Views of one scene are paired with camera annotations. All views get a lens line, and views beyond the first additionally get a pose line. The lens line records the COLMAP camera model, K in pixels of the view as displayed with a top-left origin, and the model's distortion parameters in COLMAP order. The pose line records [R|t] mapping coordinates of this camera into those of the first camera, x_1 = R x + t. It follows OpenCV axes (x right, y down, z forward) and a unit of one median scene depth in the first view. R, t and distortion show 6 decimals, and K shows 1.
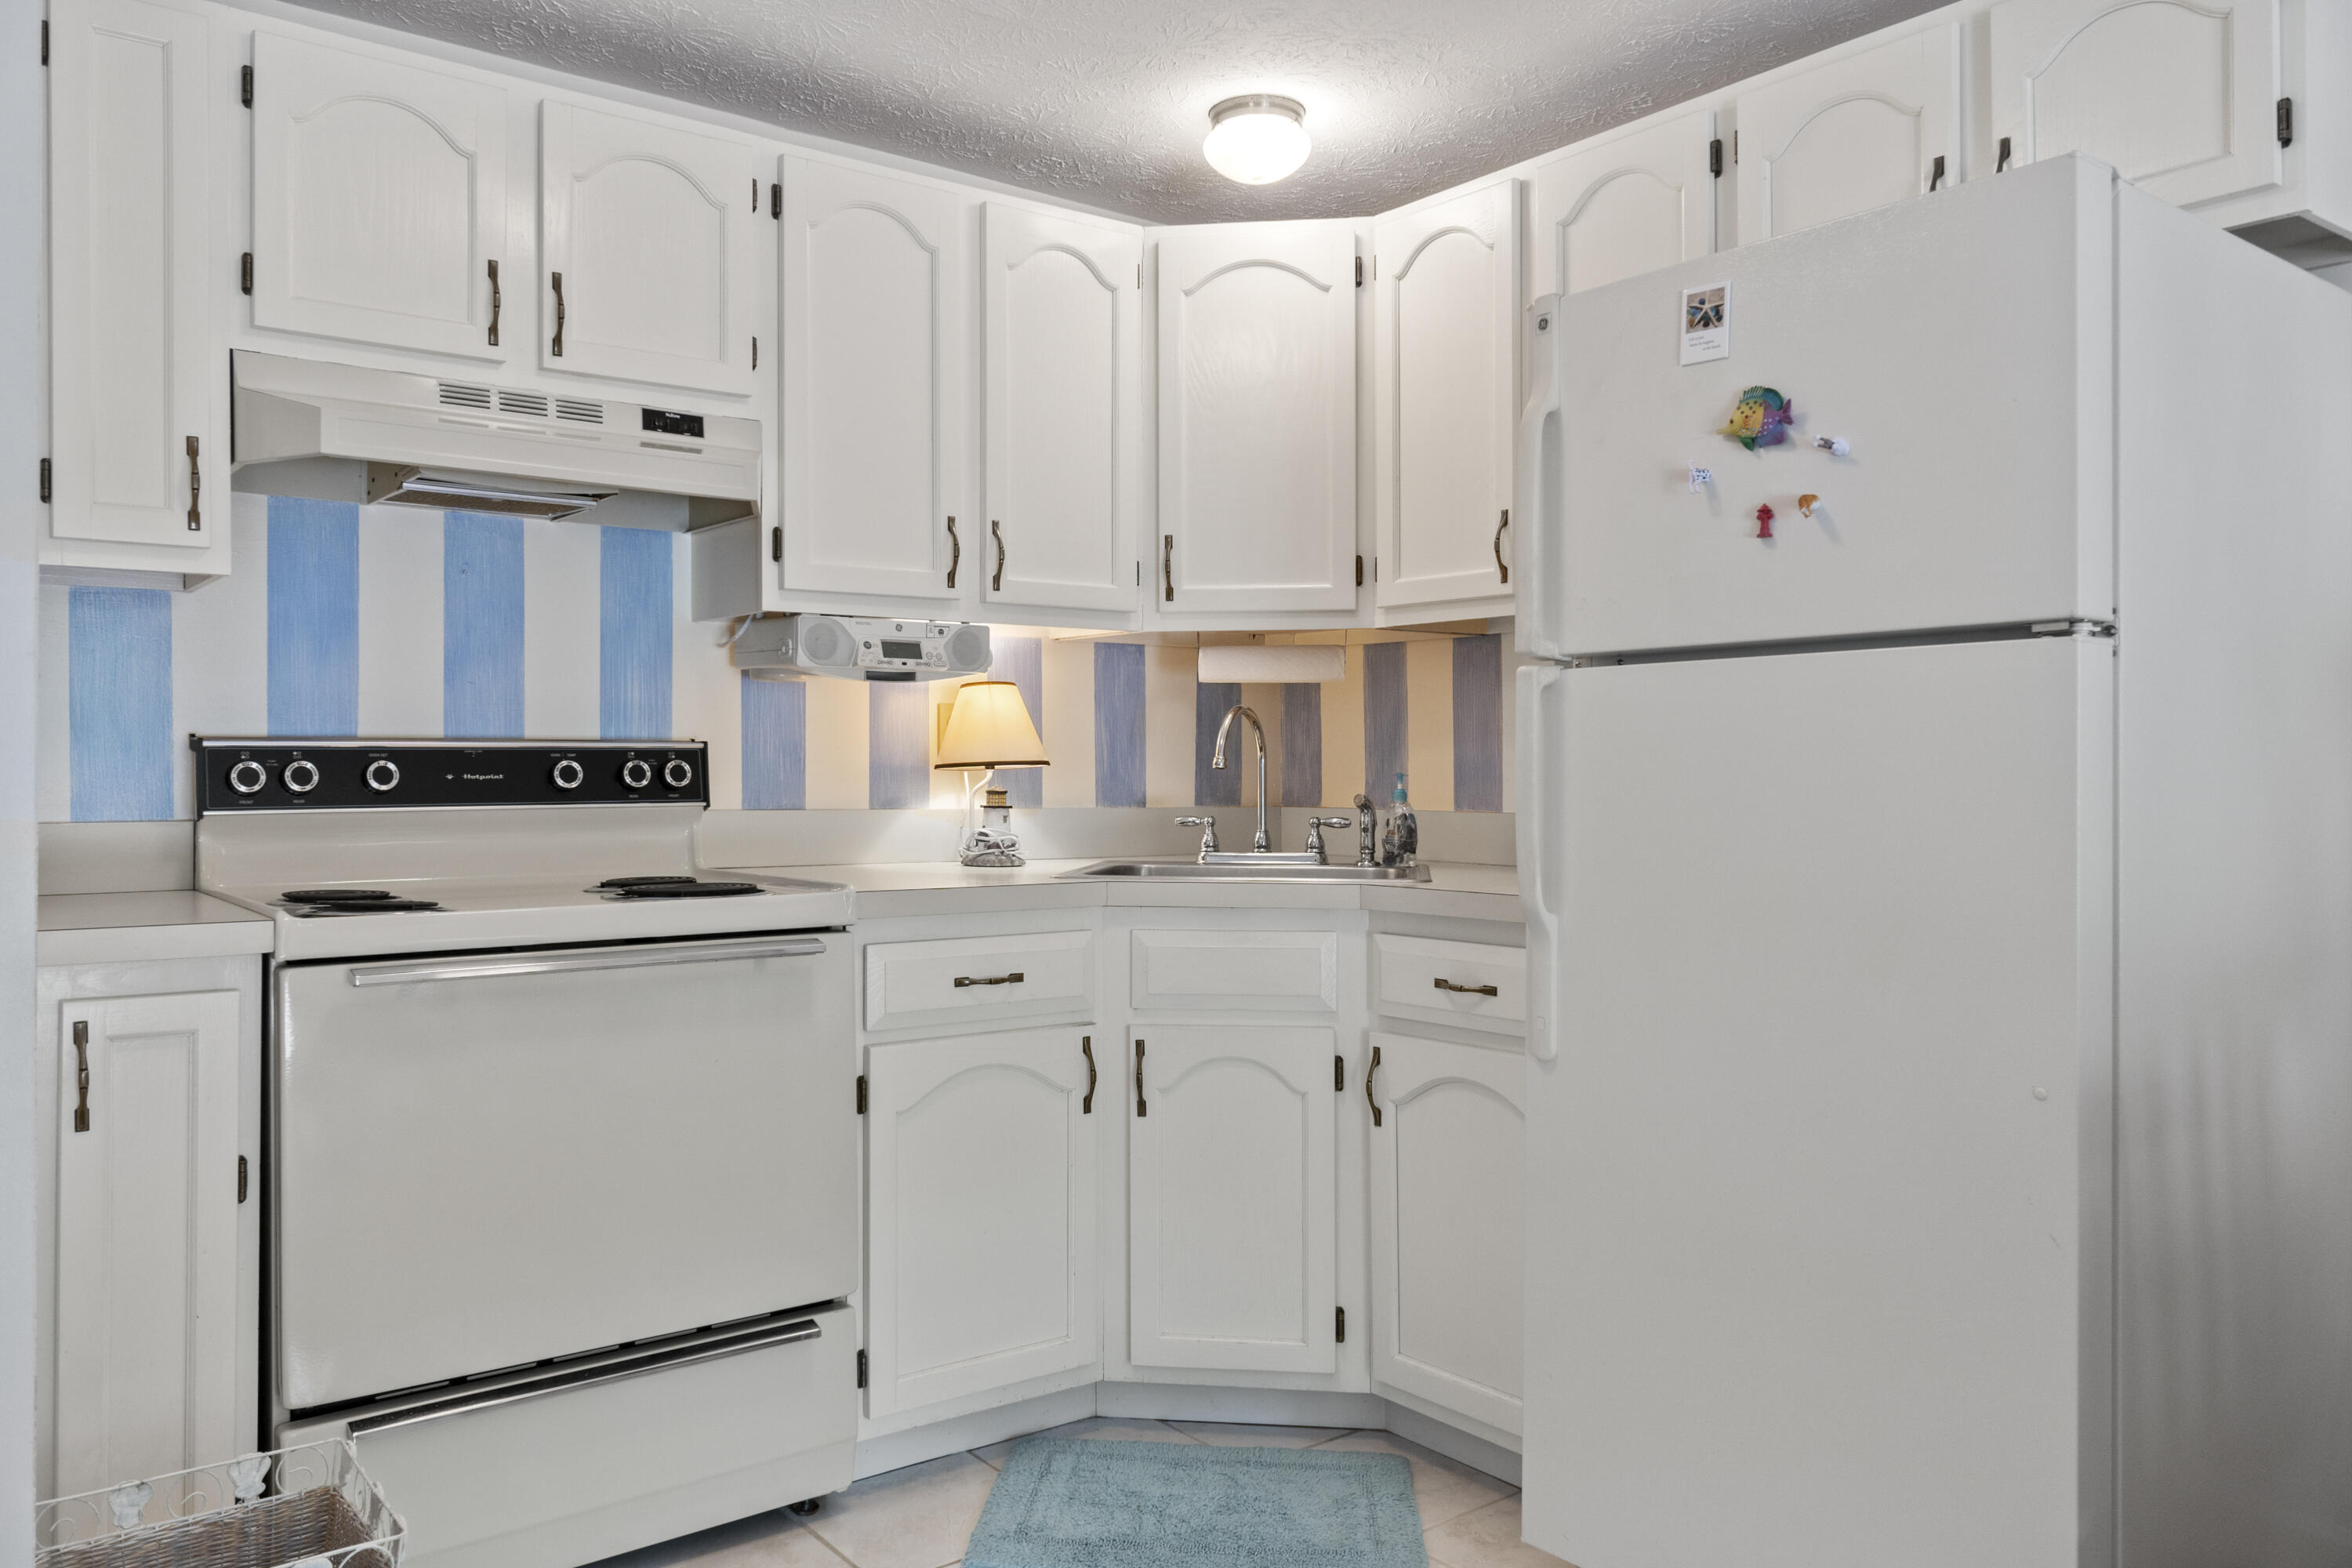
lens RADIAL K [[1841.9, 0, 1176.0], [0, 1841.9, 784.0], [0, 0, 1]] dist [0.035145, -0.001000]
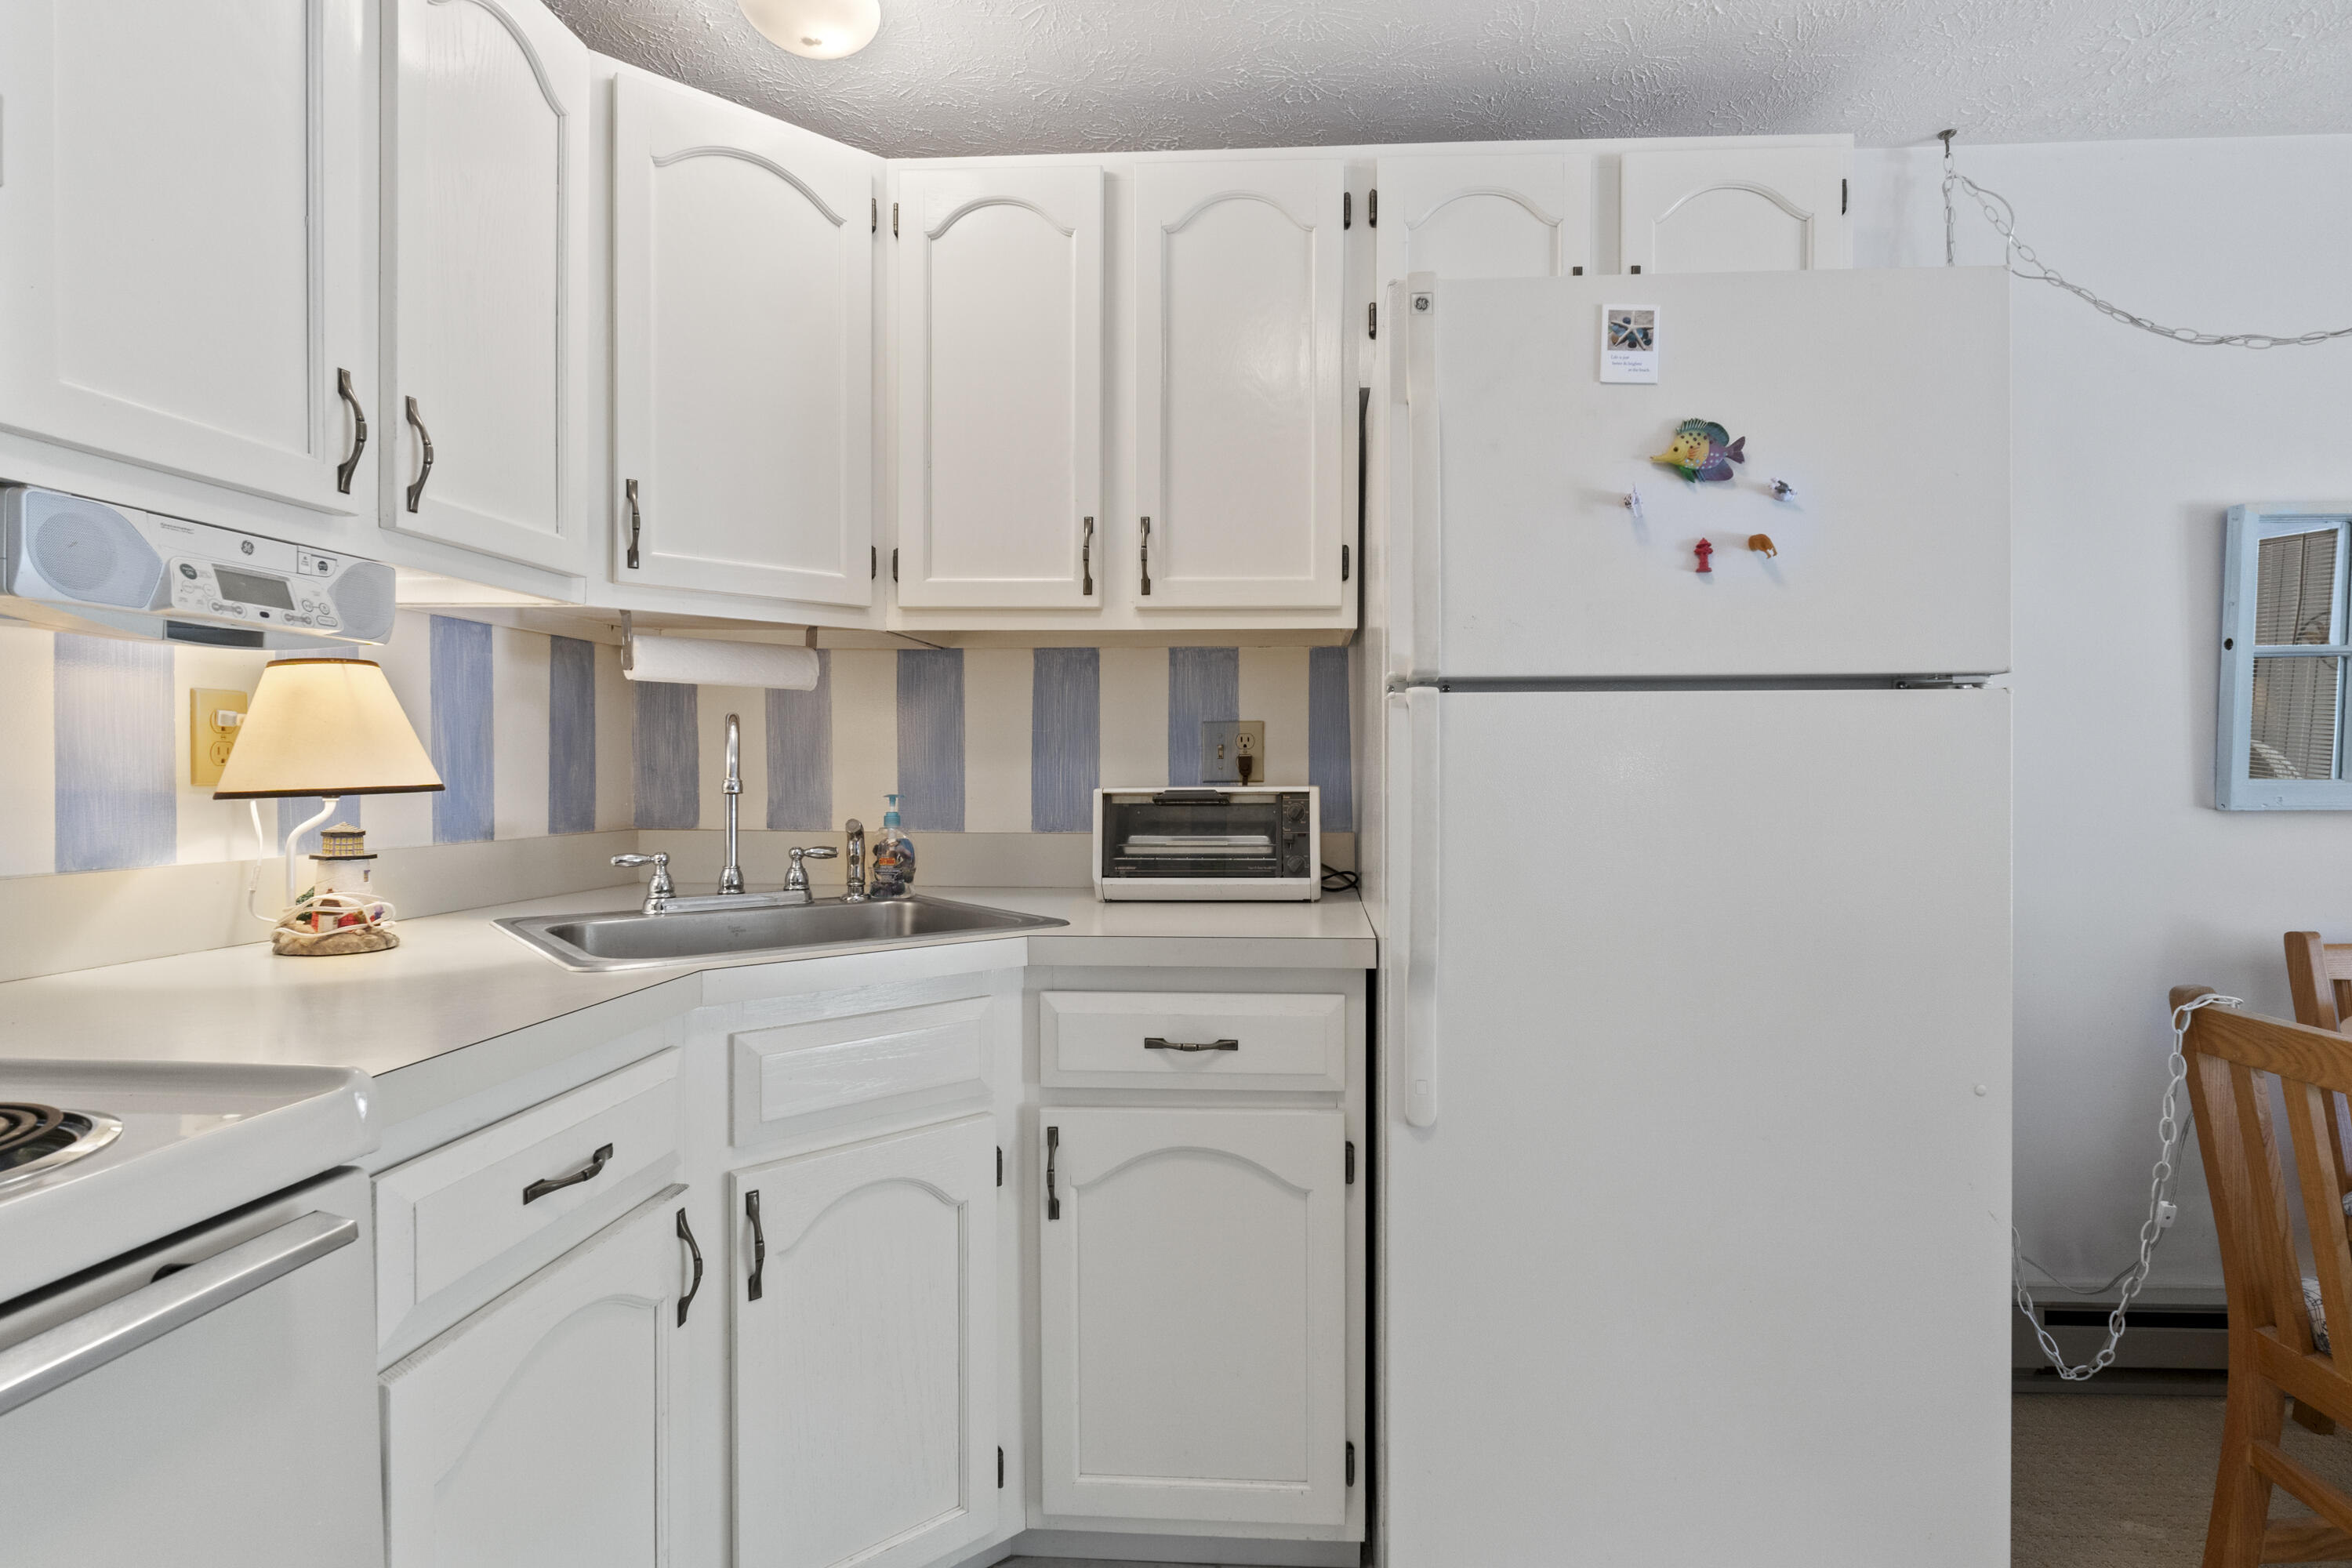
lens RADIAL K [[1144.6, 0, 1176.0], [0, 1144.6, 784.0], [0, 0, 1]] dist [-0.000402, -0.000633]
pose [[0.639043, -0.009803, 0.769108, -0.238439], [0.001006, 0.999929, 0.011909, -0.018903], [-0.769170, -0.006837, 0.639008, 0.579985]]
